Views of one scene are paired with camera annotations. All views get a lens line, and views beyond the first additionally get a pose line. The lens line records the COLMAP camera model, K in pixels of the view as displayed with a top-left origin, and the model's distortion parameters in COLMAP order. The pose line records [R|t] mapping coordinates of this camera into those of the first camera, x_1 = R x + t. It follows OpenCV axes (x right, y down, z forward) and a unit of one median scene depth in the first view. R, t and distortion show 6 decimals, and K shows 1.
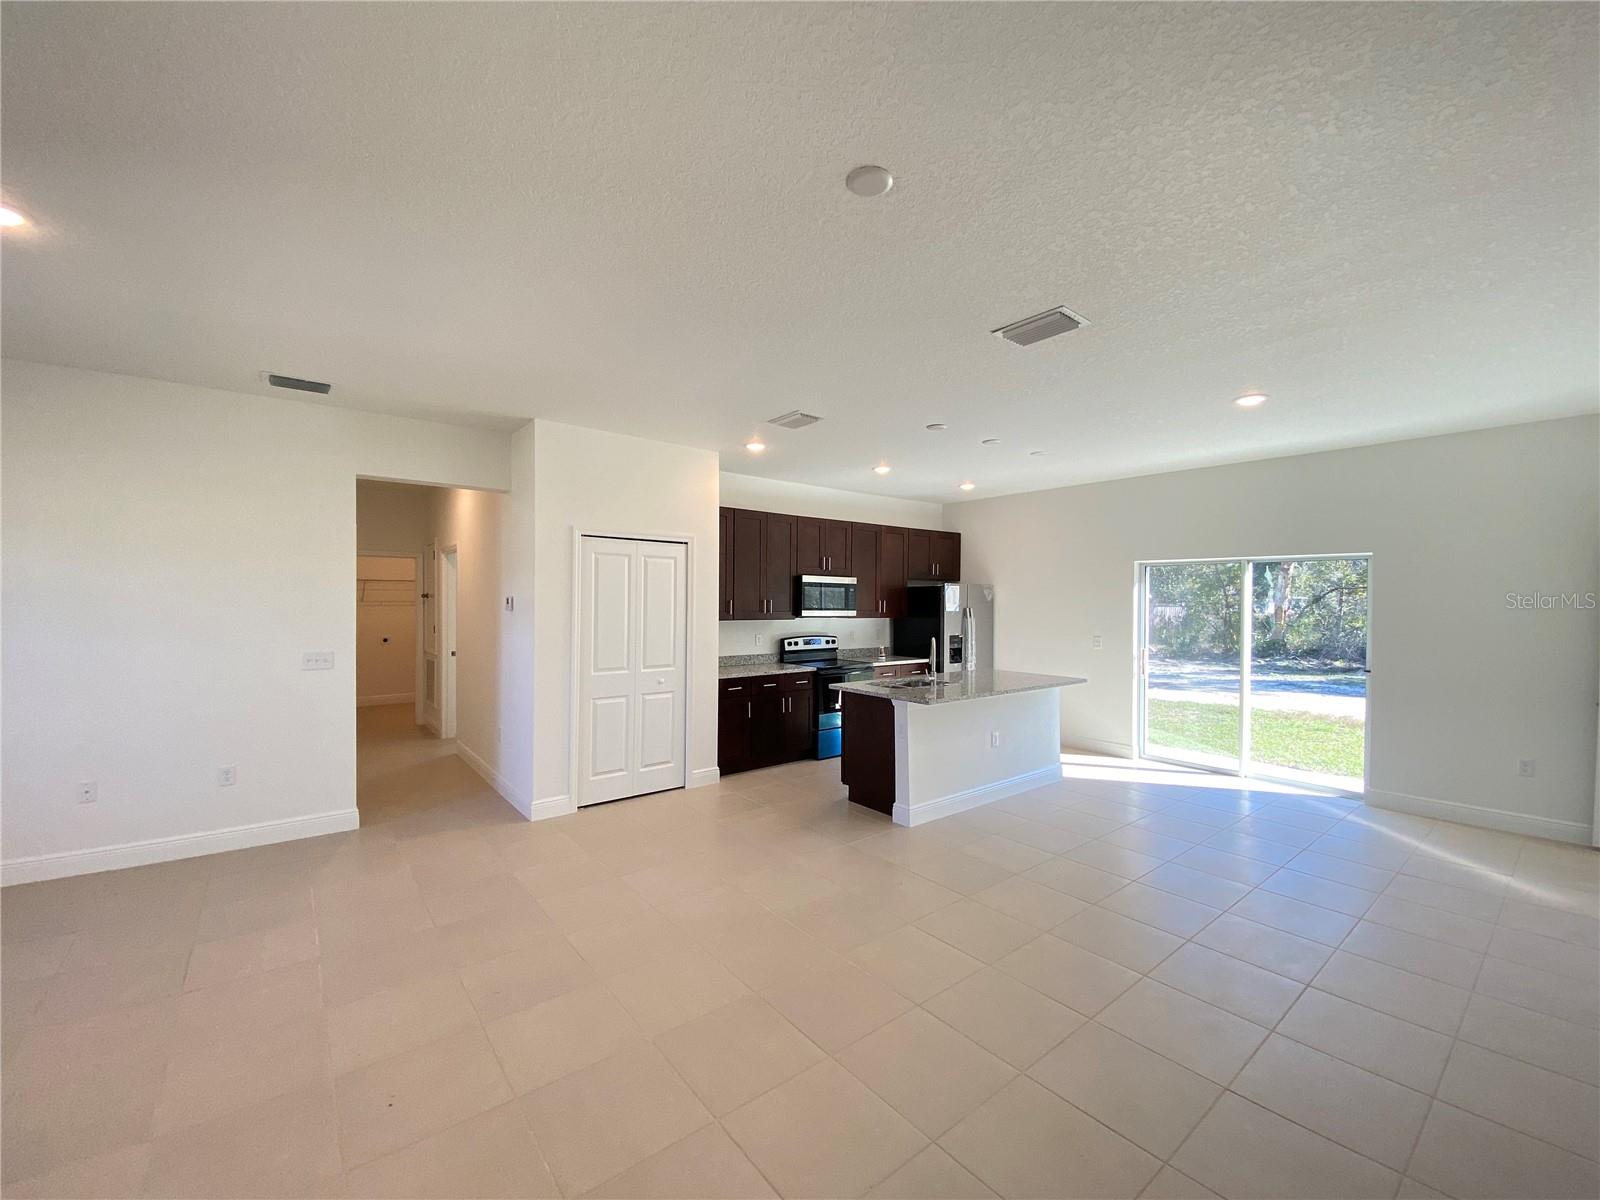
lens RADIAL K [[650.2, 0, 790.9], [0, 650.2, 605.3], [0, 0, 1]] dist [-0.000372, -0.000295]
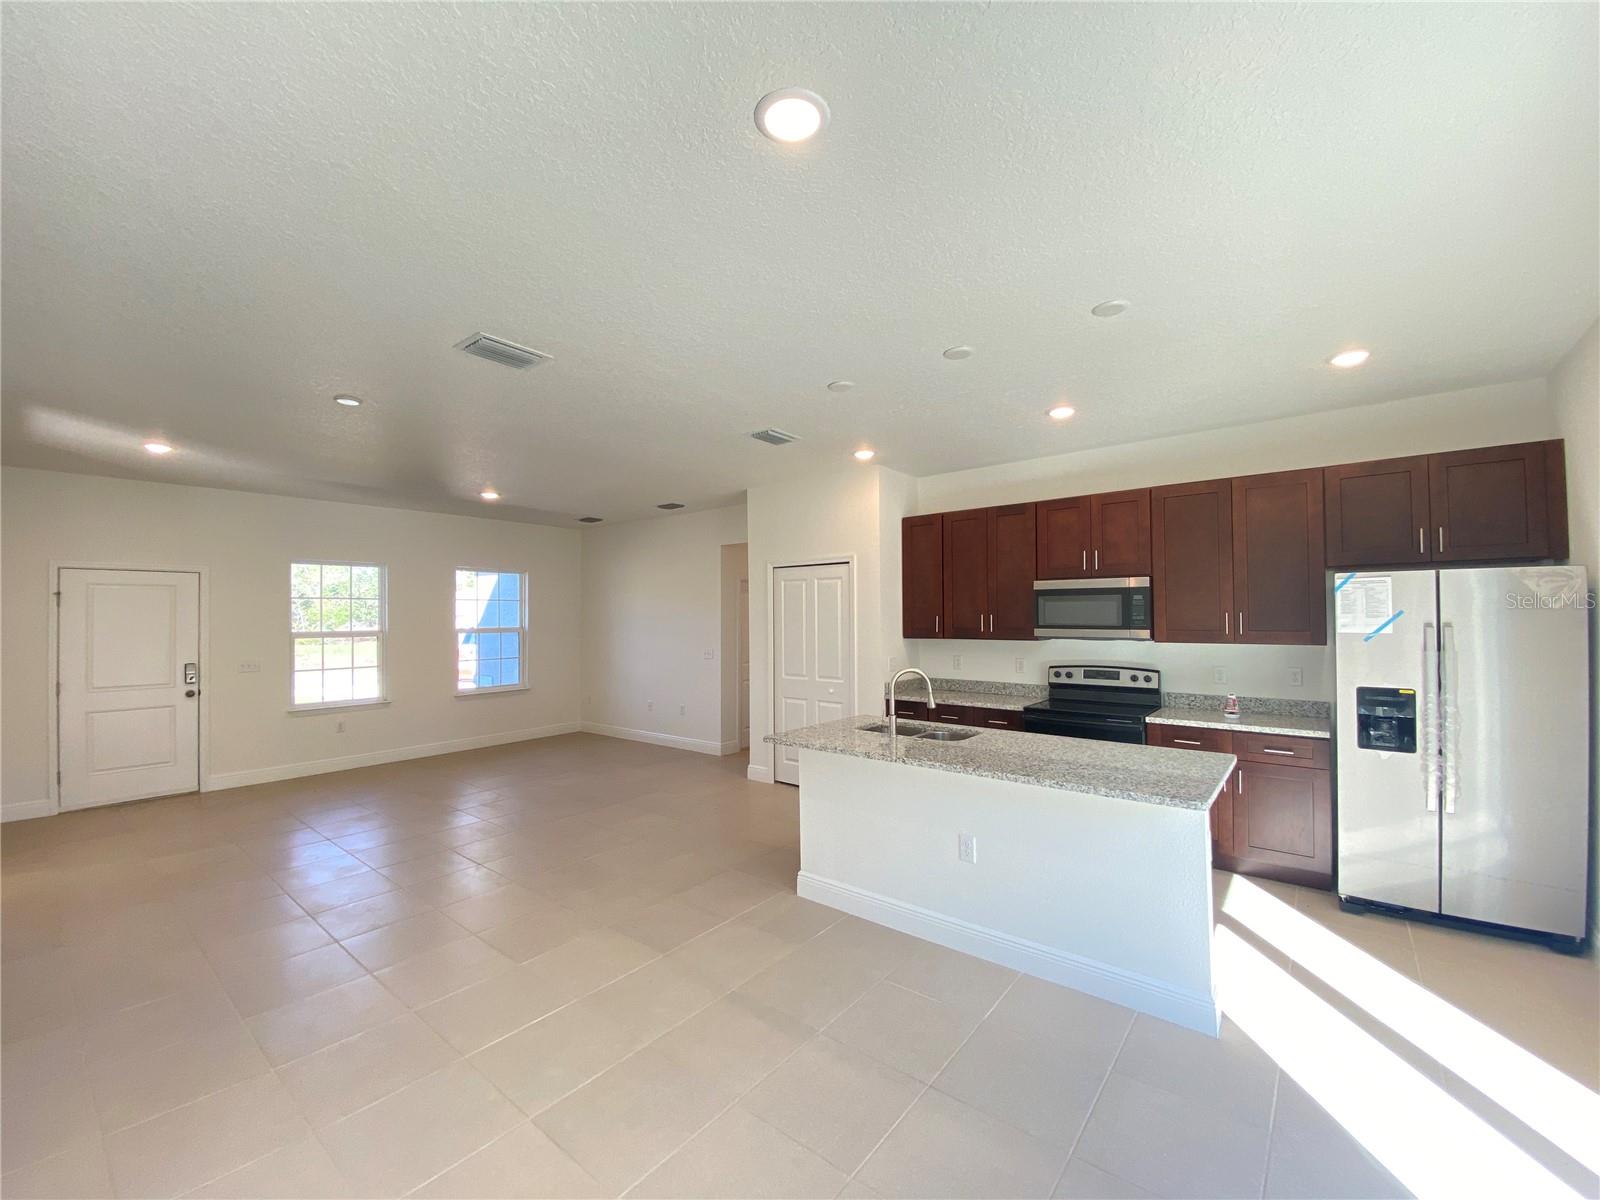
lens RADIAL K [[650.2, 0, 790.9], [0, 650.2, 605.3], [0, 0, 1]] dist [-0.000372, -0.000295]
pose [[0.199298, -0.027123, -0.979564, 0.658695], [-0.001971, 0.999604, -0.028078, 0.002616], [0.979937, 0.007527, 0.199165, 0.554310]]
